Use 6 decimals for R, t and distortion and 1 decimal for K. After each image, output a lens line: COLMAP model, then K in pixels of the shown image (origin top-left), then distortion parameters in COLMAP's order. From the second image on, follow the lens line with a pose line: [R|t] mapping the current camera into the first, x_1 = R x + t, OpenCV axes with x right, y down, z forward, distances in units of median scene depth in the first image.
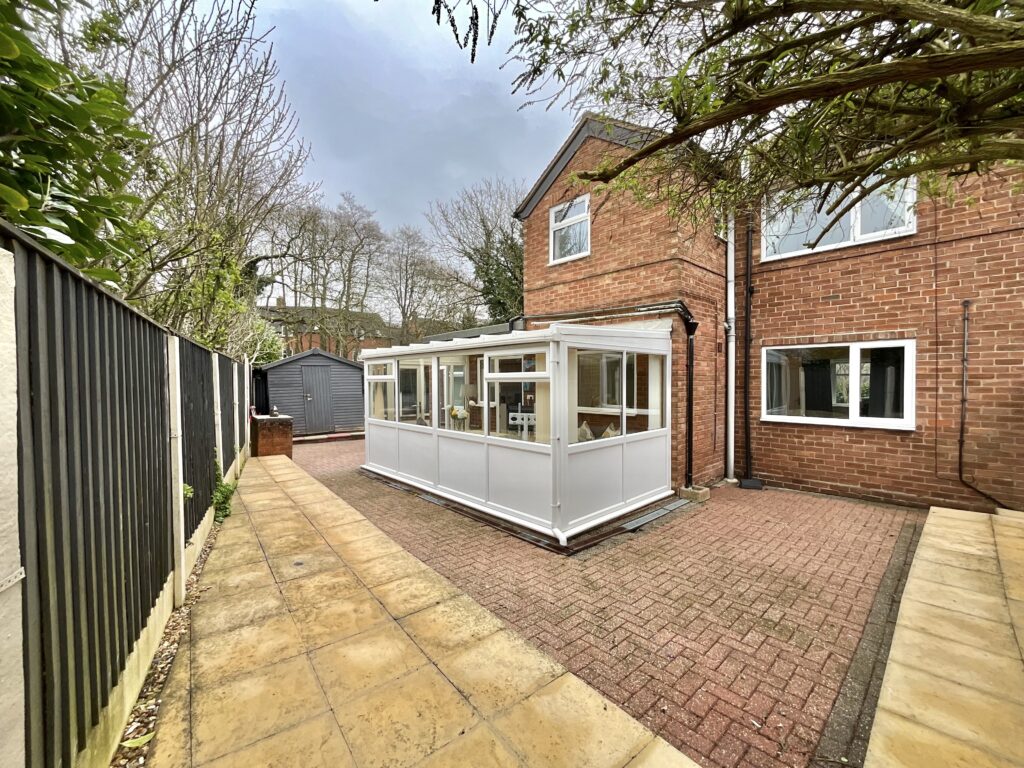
lens RADIAL K [[416.5, 0, 510.8], [0, 416.5, 381.2], [0, 0, 1]] dist [0.000257, 0.001397]
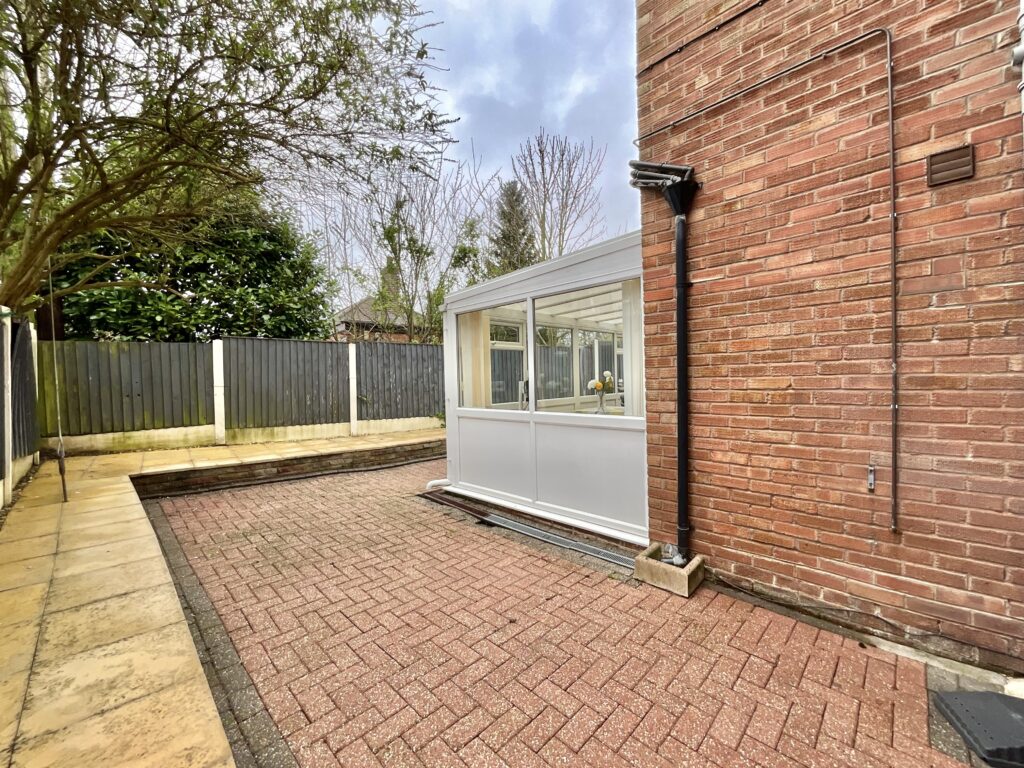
lens RADIAL K [[416.5, 0, 510.8], [0, 416.5, 391.4], [0, 0, 1]] dist [0.000257, 0.001397]
pose [[0.038264, 0.033512, -0.998706, 1.527389], [0.017574, 0.999260, 0.034204, 0.102608], [0.999113, -0.018860, 0.037647, 1.416279]]
